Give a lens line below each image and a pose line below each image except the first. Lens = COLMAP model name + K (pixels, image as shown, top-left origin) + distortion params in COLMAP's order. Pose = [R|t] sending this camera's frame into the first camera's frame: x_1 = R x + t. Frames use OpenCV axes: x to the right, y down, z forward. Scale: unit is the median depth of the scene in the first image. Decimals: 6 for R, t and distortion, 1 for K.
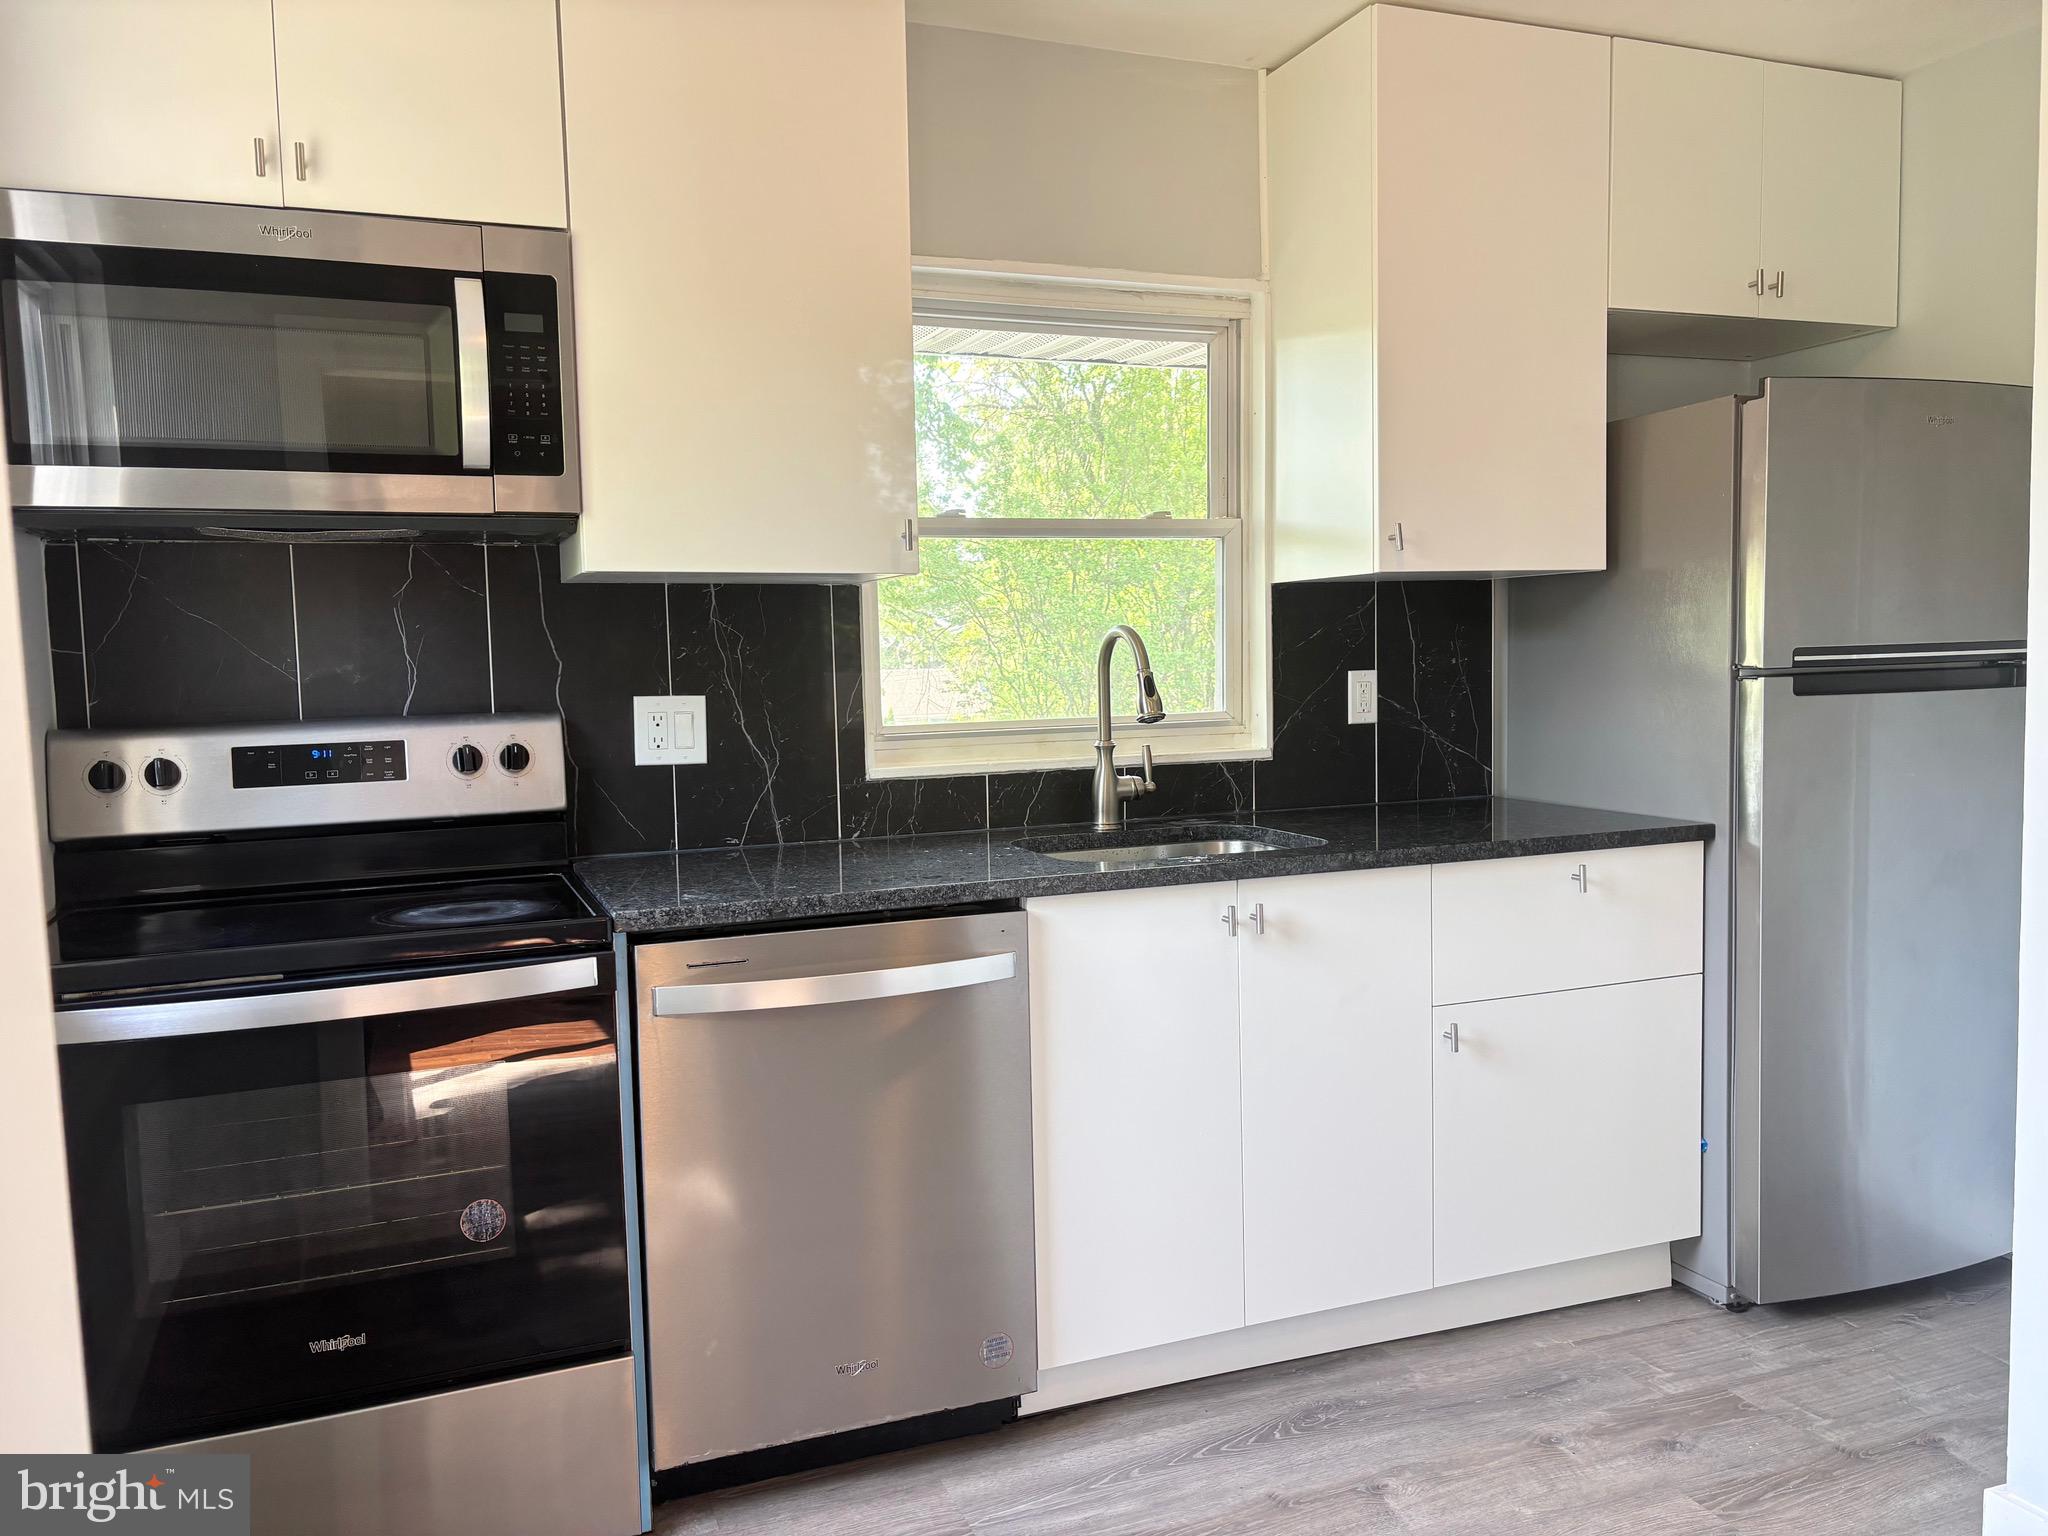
lens RADIAL K [[1567.5, 0, 1024.2], [0, 1567.5, 761.4], [0, 0, 1]] dist [0.007358, 0.054708]
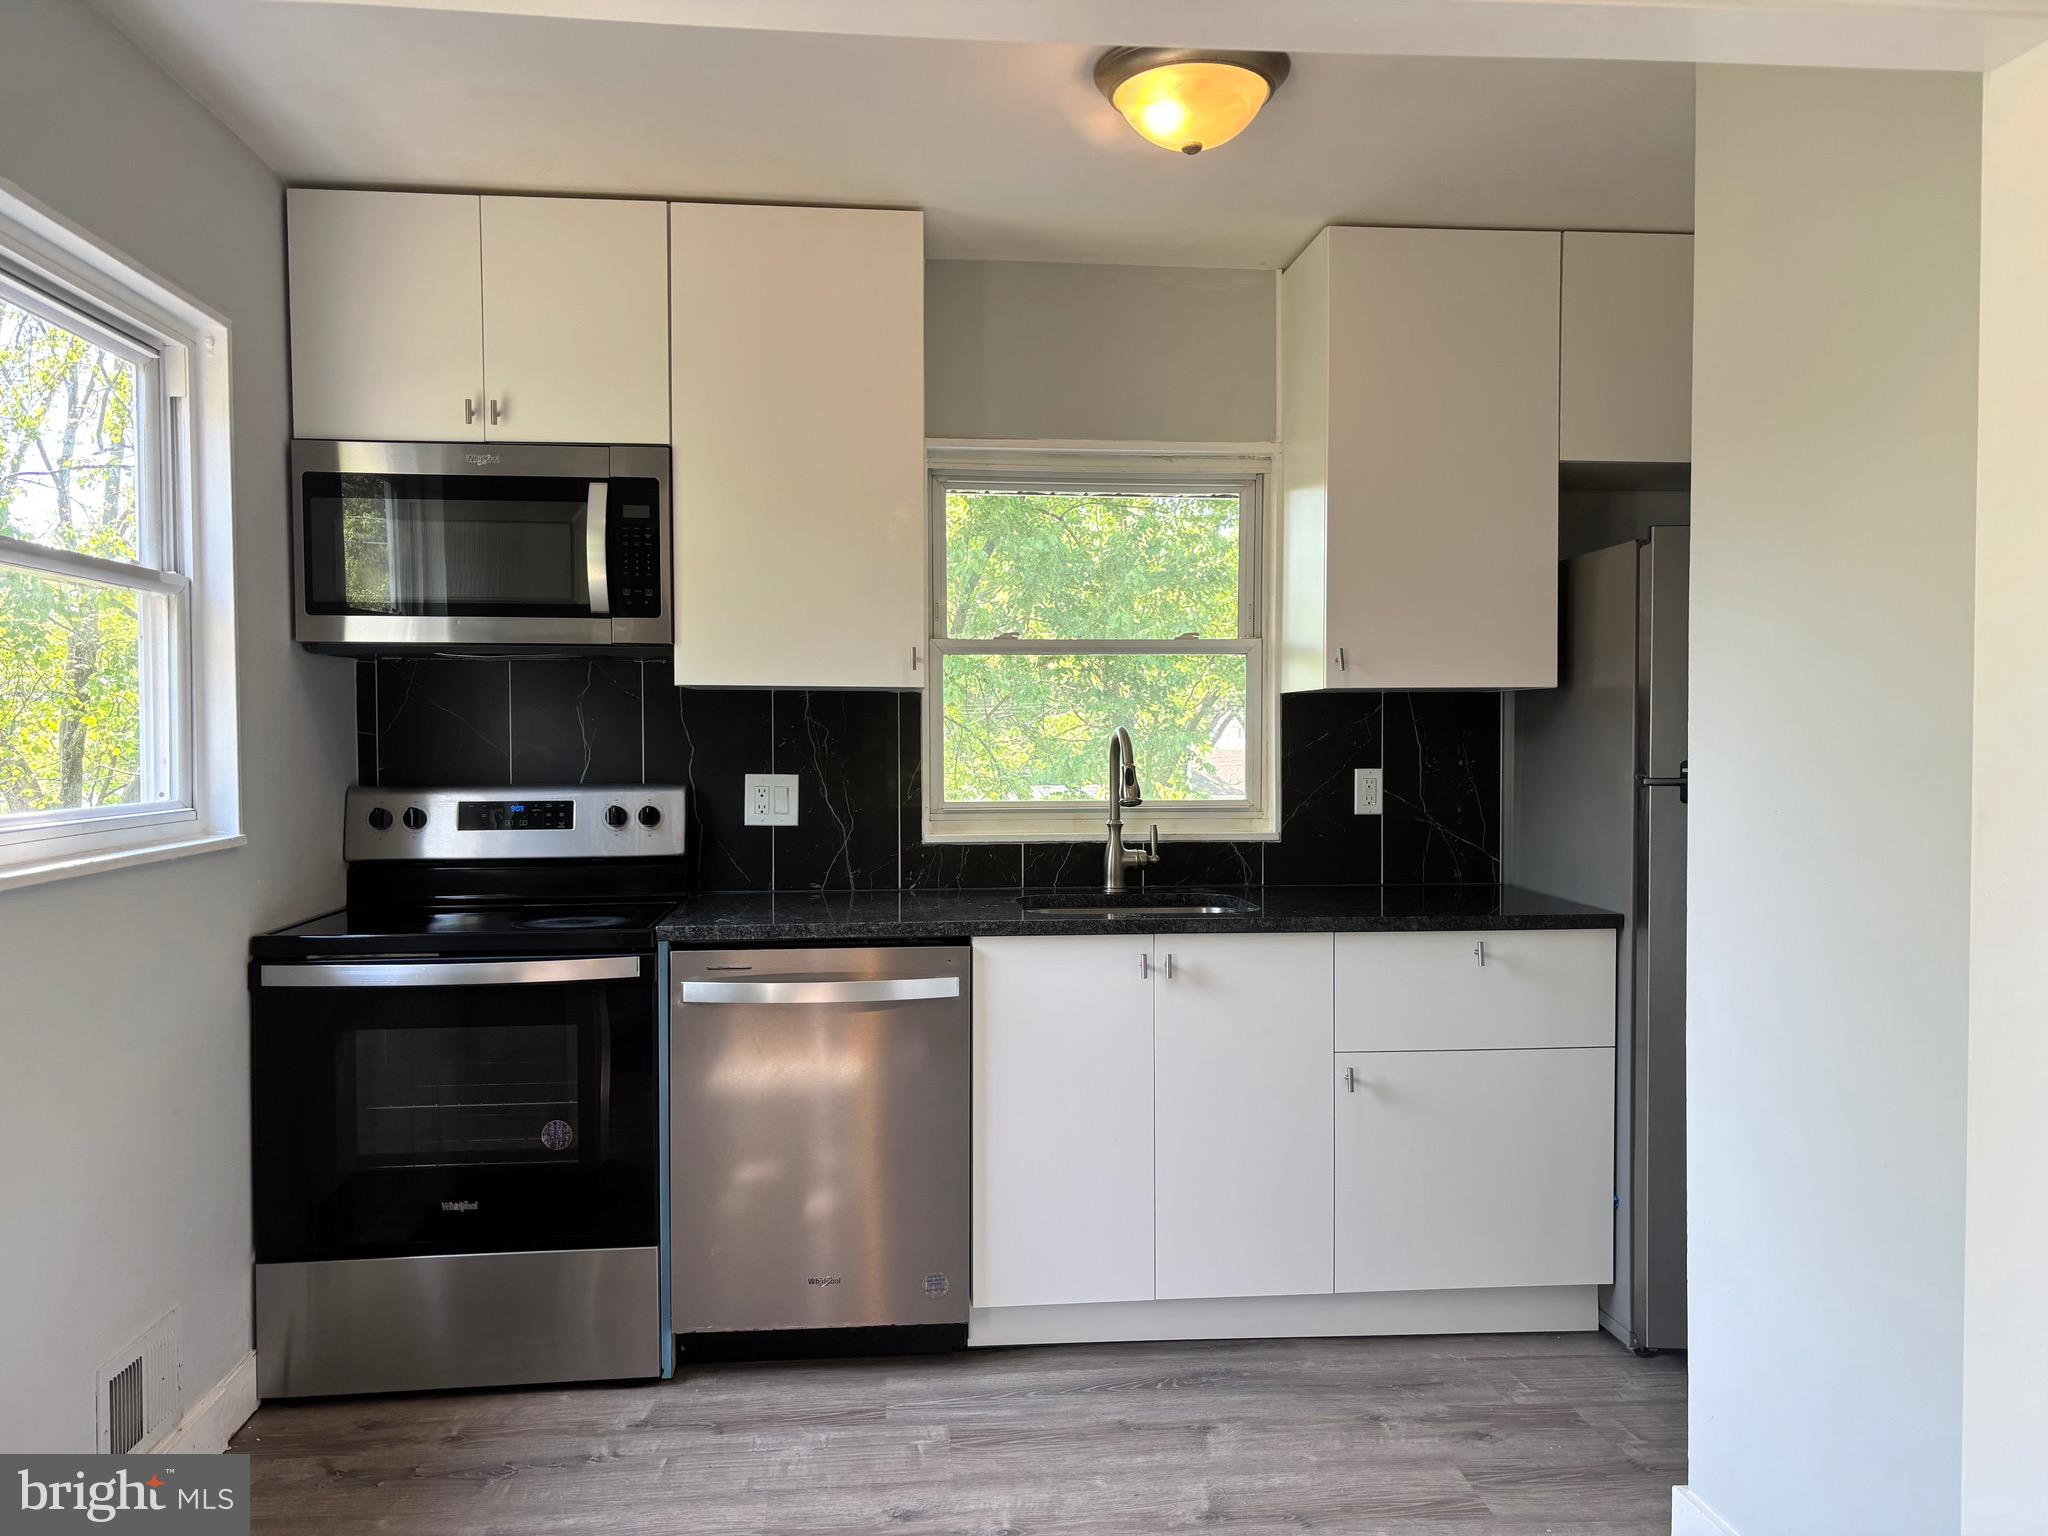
lens RADIAL K [[1545.5, 0, 1024.0], [0, 1545.5, 768.0], [0, 0, 1]] dist [0.077875, -0.108484]
pose [[0.961624, 0.027490, -0.272991, 0.344444], [-0.039935, 0.998396, -0.040136, -0.002862], [0.271450, 0.049498, 0.961179, -0.210267]]
